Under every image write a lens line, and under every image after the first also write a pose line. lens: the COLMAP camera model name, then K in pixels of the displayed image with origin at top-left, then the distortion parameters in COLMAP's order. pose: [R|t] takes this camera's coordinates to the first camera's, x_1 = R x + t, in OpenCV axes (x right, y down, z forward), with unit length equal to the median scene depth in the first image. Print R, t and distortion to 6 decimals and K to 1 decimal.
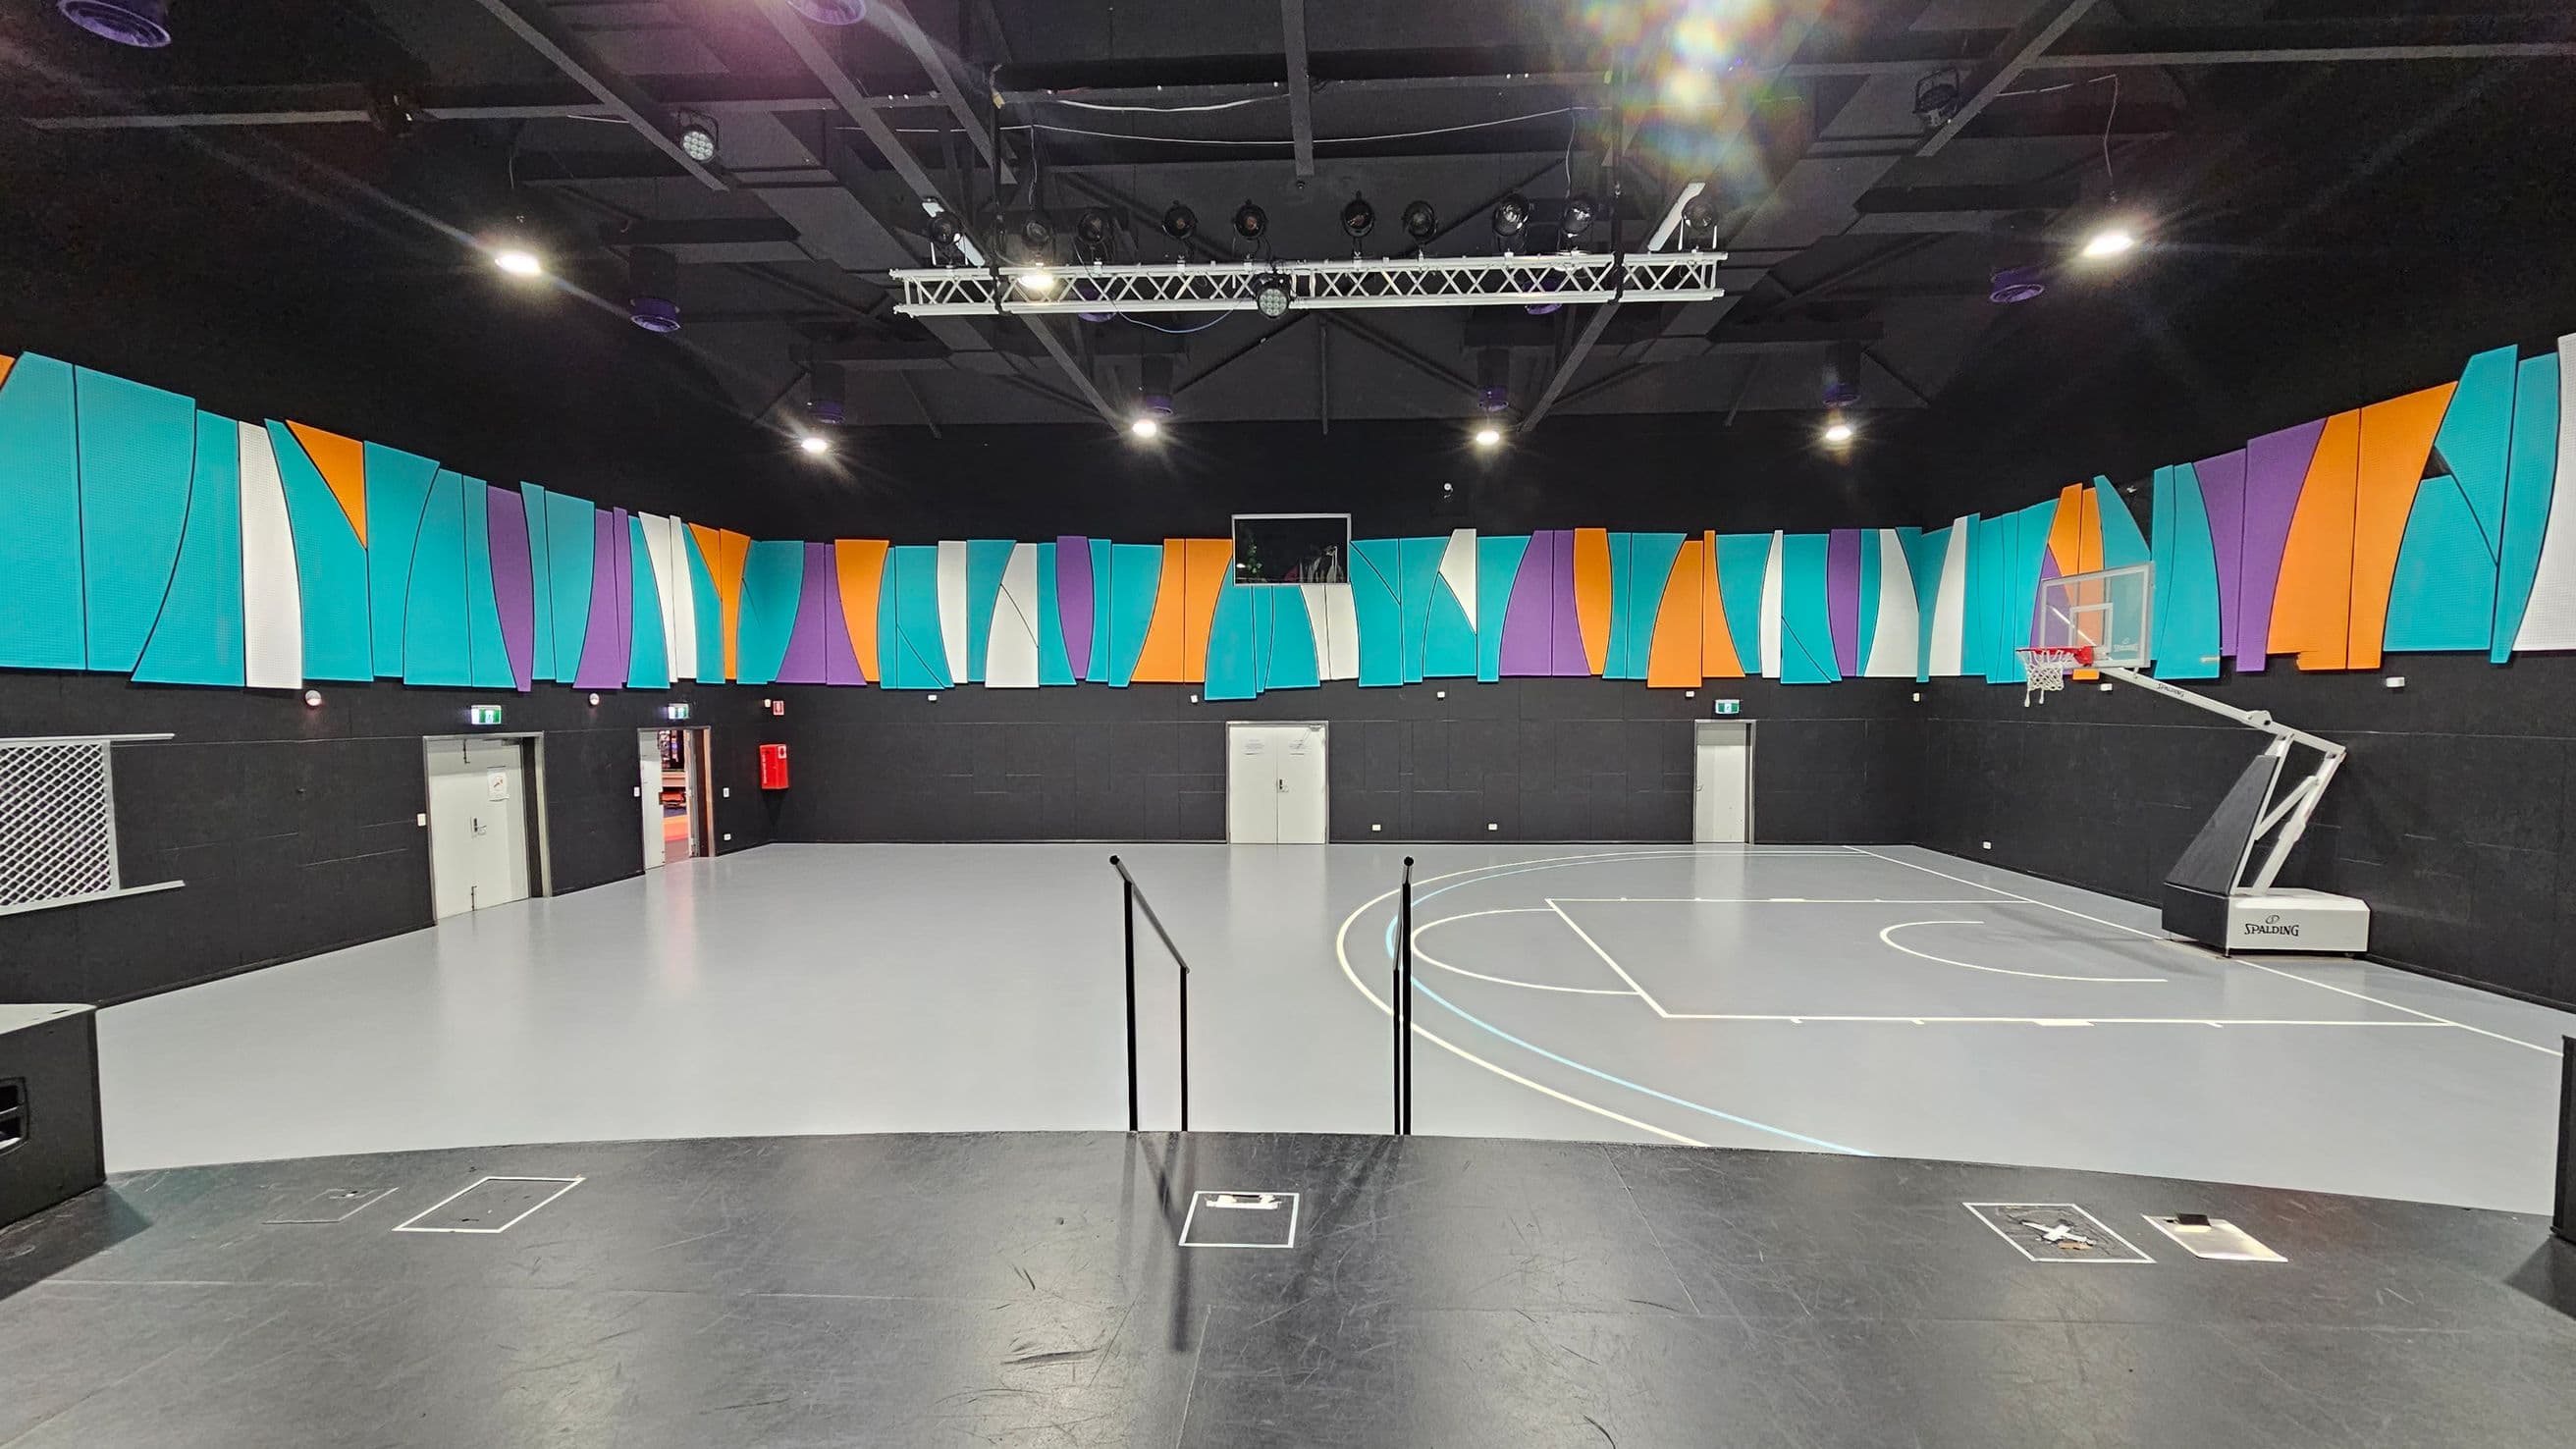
lens RADIAL K [[1060.3, 0, 1284.0], [0, 1060.3, 755.8], [0, 0, 1]] dist [-0.001575, -0.000887]
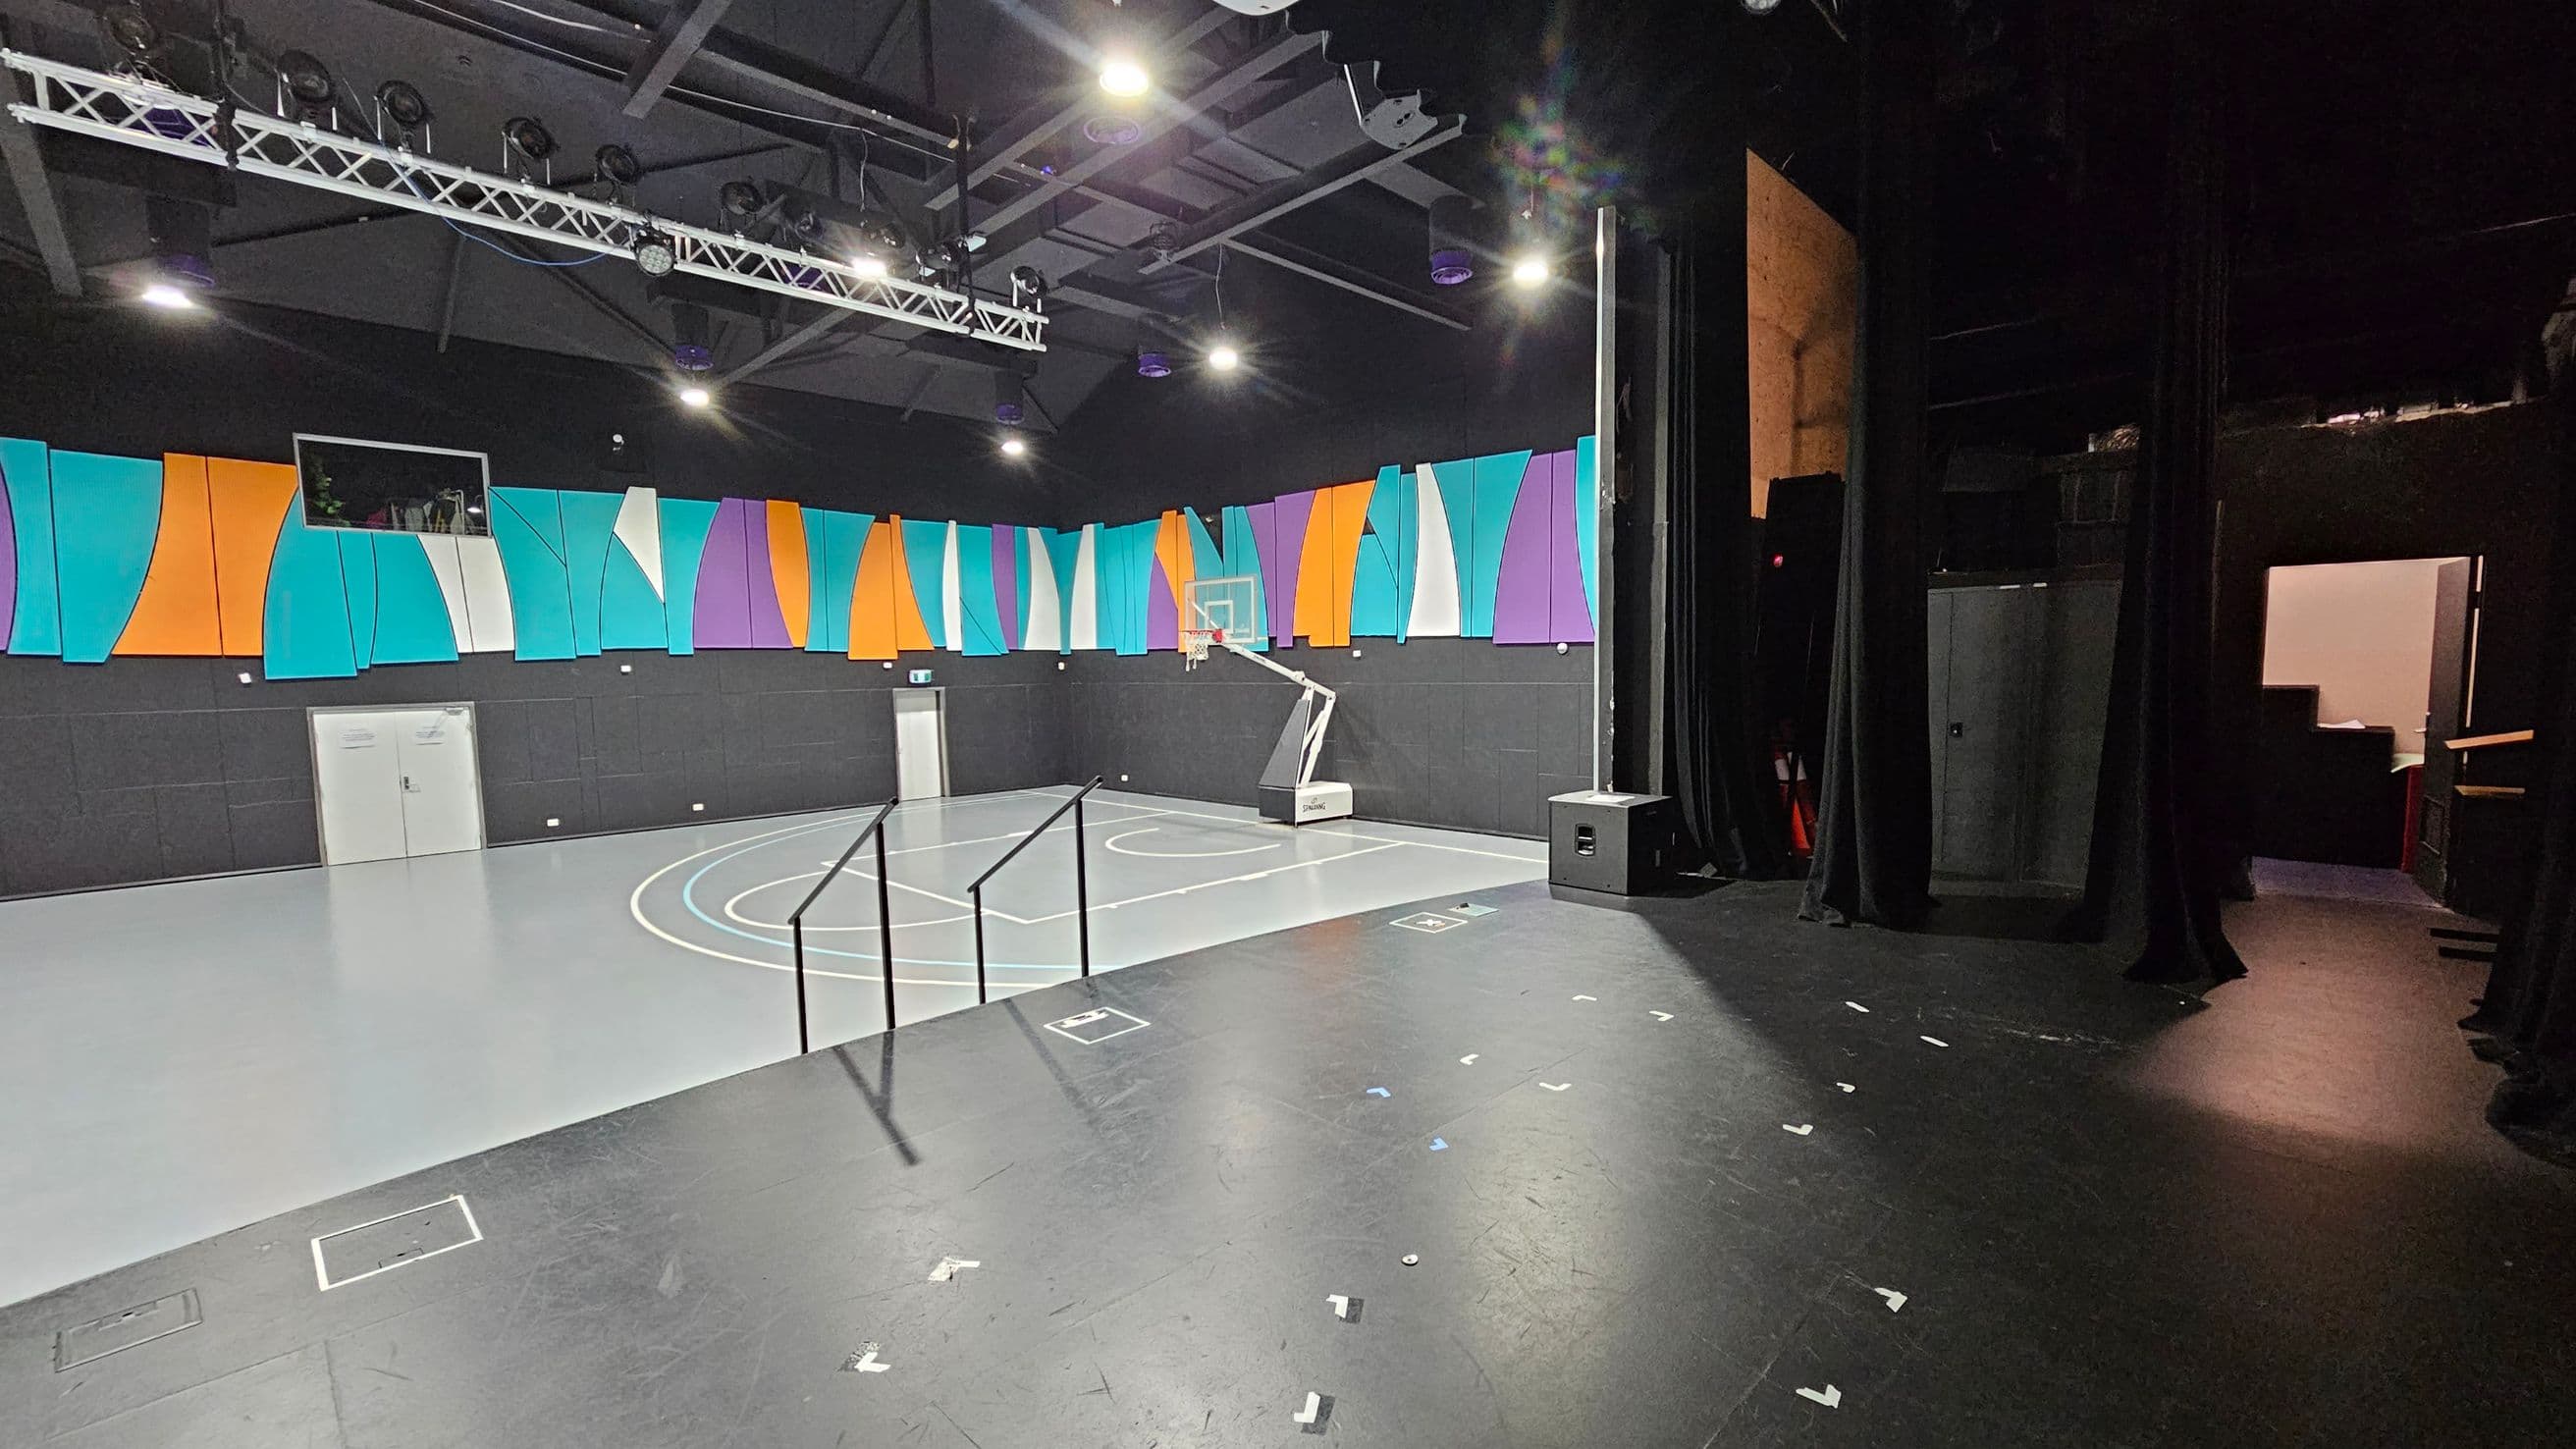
lens RADIAL K [[1060.3, 0, 1284.0], [0, 1060.3, 755.8], [0, 0, 1]] dist [-0.001575, -0.000887]
pose [[0.667278, -0.071940, 0.741326, -0.180896], [0.052837, 0.997389, 0.049230, 0.002458], [-0.742932, 0.006319, 0.669337, -0.031501]]
